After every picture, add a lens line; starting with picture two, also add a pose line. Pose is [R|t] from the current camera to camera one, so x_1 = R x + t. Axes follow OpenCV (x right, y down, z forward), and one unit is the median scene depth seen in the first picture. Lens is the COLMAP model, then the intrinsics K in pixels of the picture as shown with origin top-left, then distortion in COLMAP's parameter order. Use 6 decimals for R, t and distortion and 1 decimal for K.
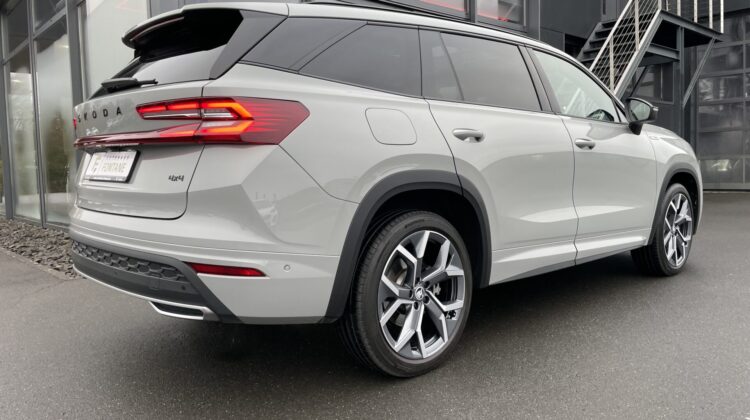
lens RADIAL K [[556.2, 0, 375.0], [0, 556.2, 210.0], [0, 0, 1]] dist [0.050414, -0.005033]
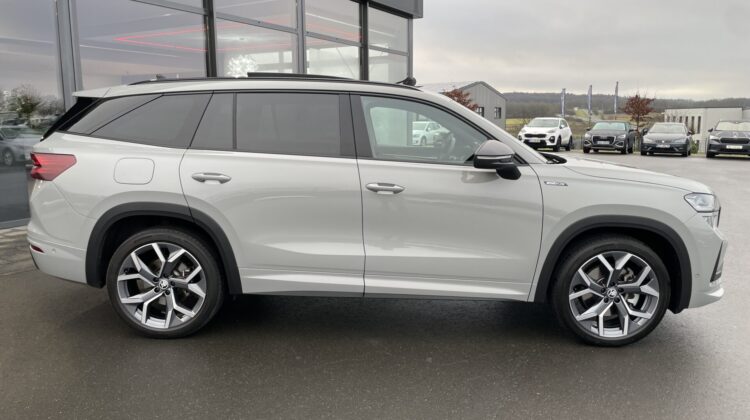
lens RADIAL K [[556.2, 0, 375.0], [0, 556.2, 210.0], [0, 0, 1]] dist [0.050414, -0.005033]
pose [[0.738159, 0.144466, -0.658978, 1.432387], [-0.095555, 0.989344, 0.109855, -0.258970], [0.667826, -0.018122, 0.744097, 0.286866]]
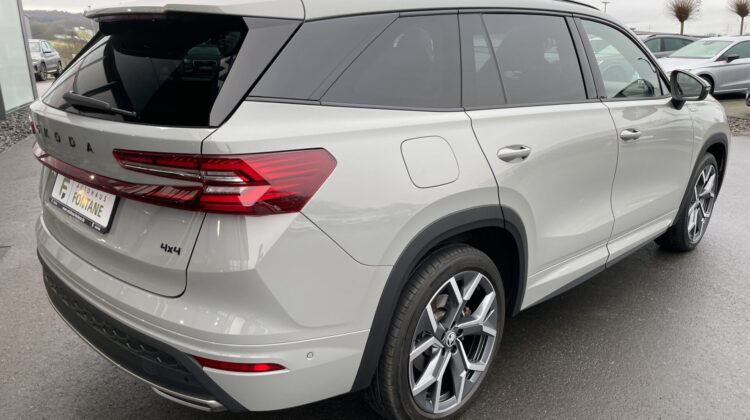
lens RADIAL K [[556.2, 0, 375.0], [0, 556.2, 210.0], [0, 0, 1]] dist [0.050414, -0.005033]
pose [[0.998965, 0.010928, 0.044151, -0.082807], [-0.019189, 0.981349, 0.191272, -0.221505], [-0.041237, -0.191921, 0.980544, 0.178219]]
